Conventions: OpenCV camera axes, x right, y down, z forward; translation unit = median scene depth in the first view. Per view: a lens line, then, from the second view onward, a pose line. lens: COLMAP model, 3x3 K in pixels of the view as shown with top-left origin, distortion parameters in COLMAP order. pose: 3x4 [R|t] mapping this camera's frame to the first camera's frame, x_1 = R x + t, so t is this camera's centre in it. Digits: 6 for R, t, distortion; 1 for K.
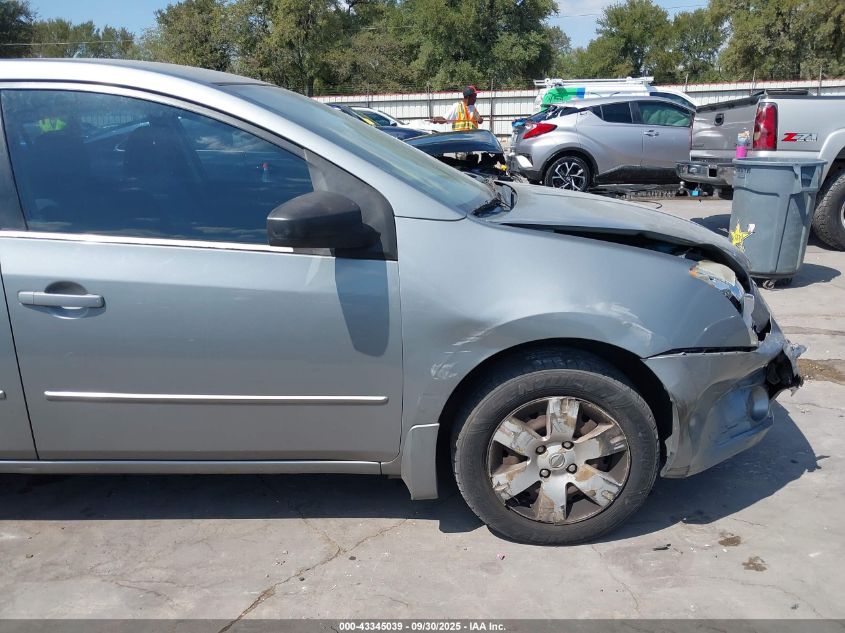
lens RADIAL K [[696.0, 0, 429.6], [0, 696.0, 316.7], [0, 0, 1]] dist [0.022916, -0.040929]
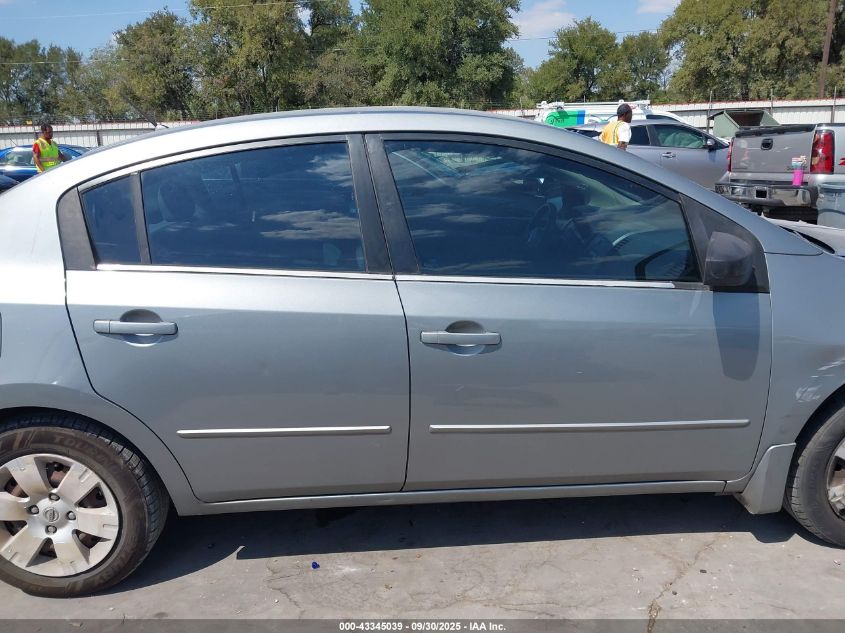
lens RADIAL K [[696.0, 0, 417.0], [0, 696.0, 315.9], [0, 0, 1]] dist [0.022916, -0.040929]
pose [[0.996500, -0.025432, 0.079633, -0.149451], [0.027306, 0.999373, -0.022528, -0.007966], [-0.079010, 0.024624, 0.996570, -0.009988]]
